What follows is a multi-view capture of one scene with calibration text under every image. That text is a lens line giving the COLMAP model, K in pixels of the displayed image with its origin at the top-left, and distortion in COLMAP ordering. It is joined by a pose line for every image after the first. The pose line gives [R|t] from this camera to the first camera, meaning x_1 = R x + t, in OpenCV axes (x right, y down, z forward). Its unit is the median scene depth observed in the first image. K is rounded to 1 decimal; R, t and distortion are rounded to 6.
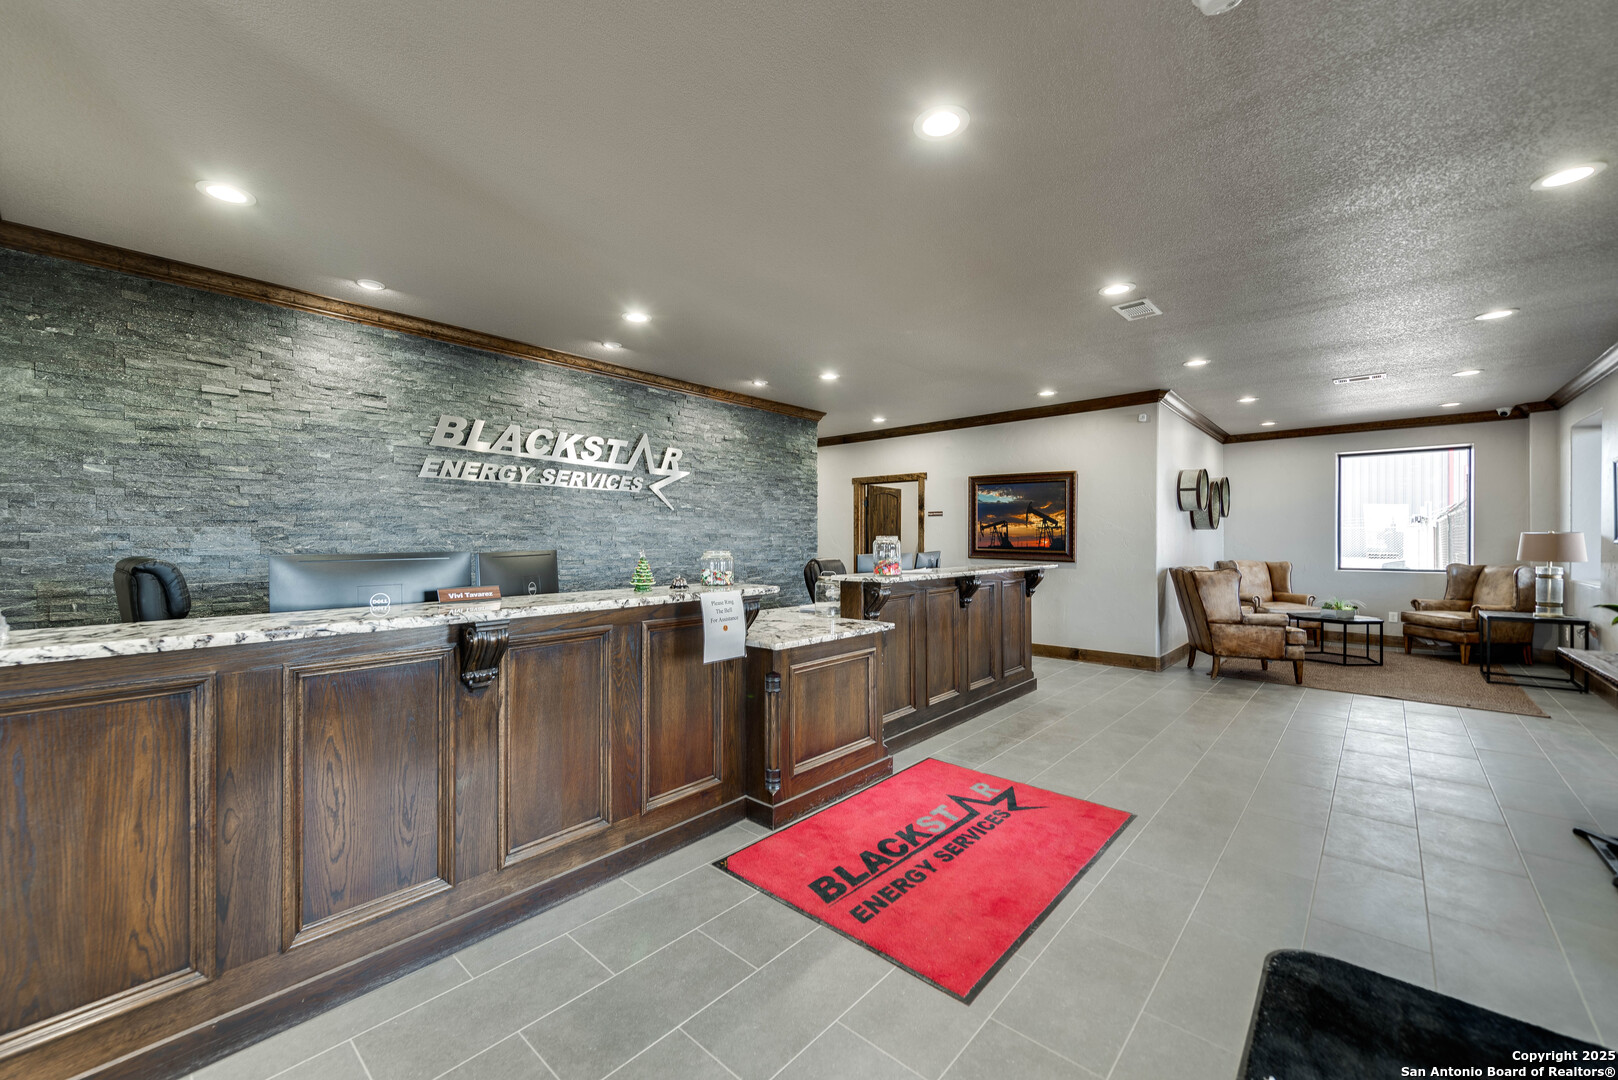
lens RADIAL K [[632.5, 0, 808.7], [0, 632.5, 541.1], [0, 0, 1]] dist [0.002804, -0.000261]
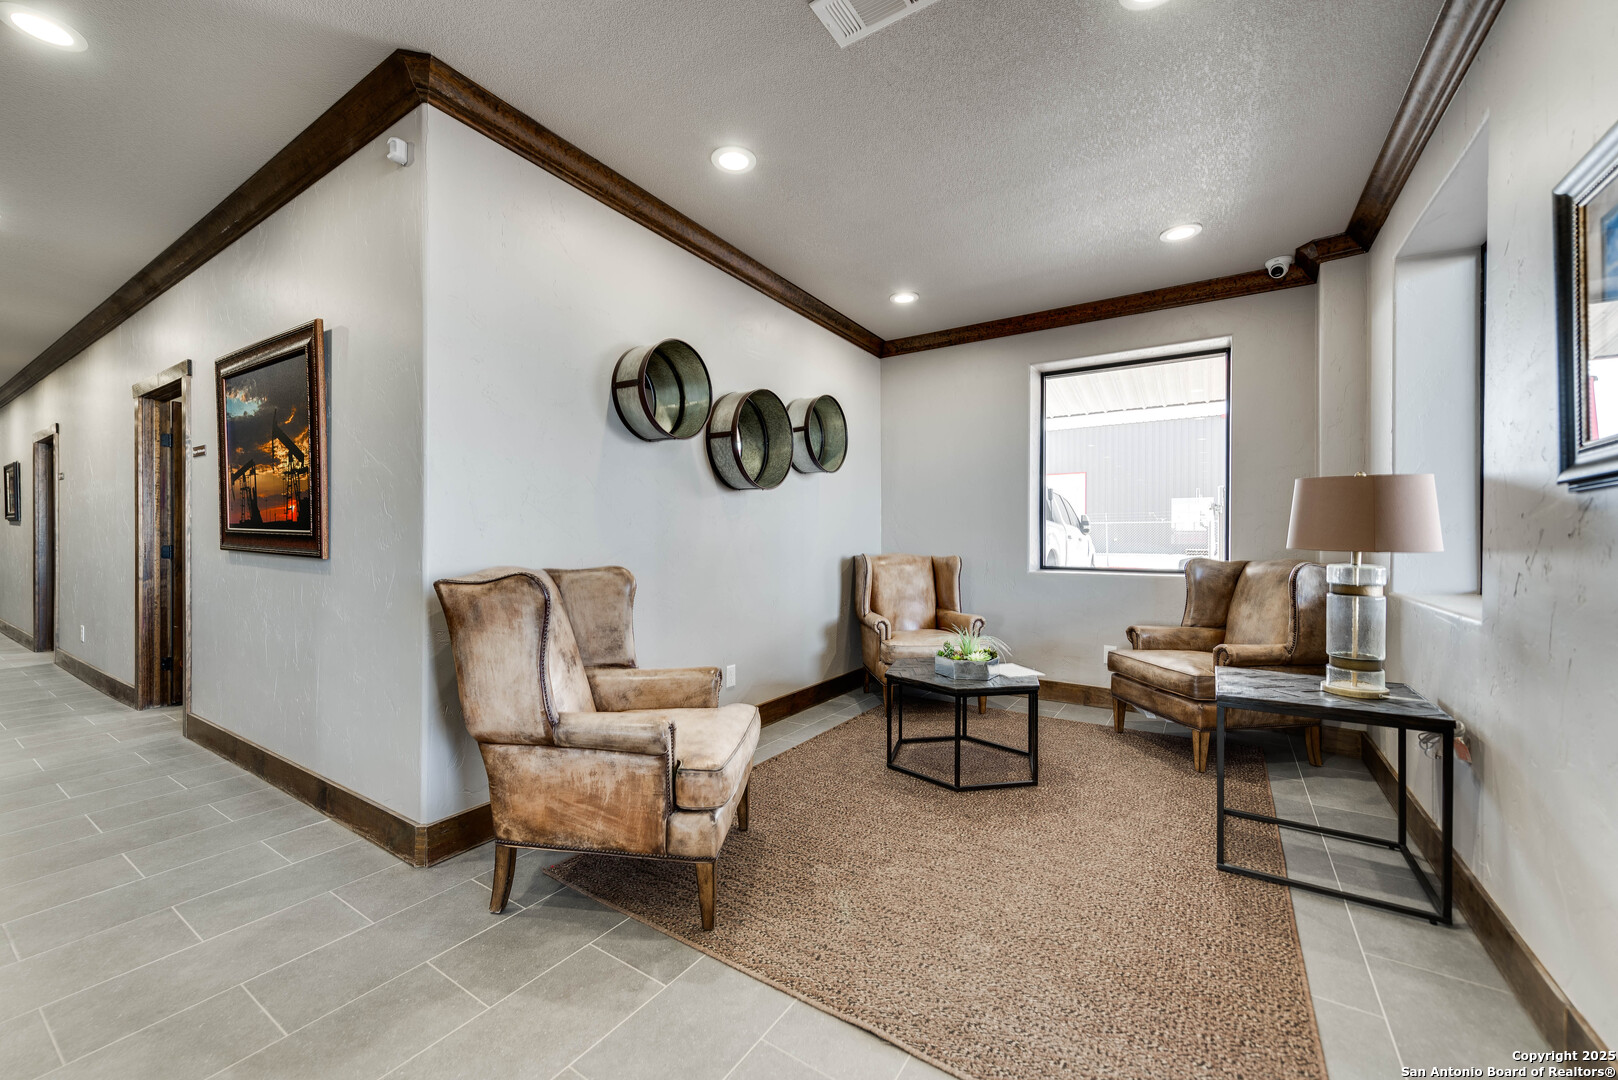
lens RADIAL K [[632.5, 0, 811.1], [0, 632.5, 539.4], [0, 0, 1]] dist [0.002804, -0.000261]
pose [[0.986338, 0.001961, 0.164724, 0.661216], [-0.002183, 0.999997, 0.001167, 0.021410], [-0.164721, -0.001510, 0.986339, 0.574063]]
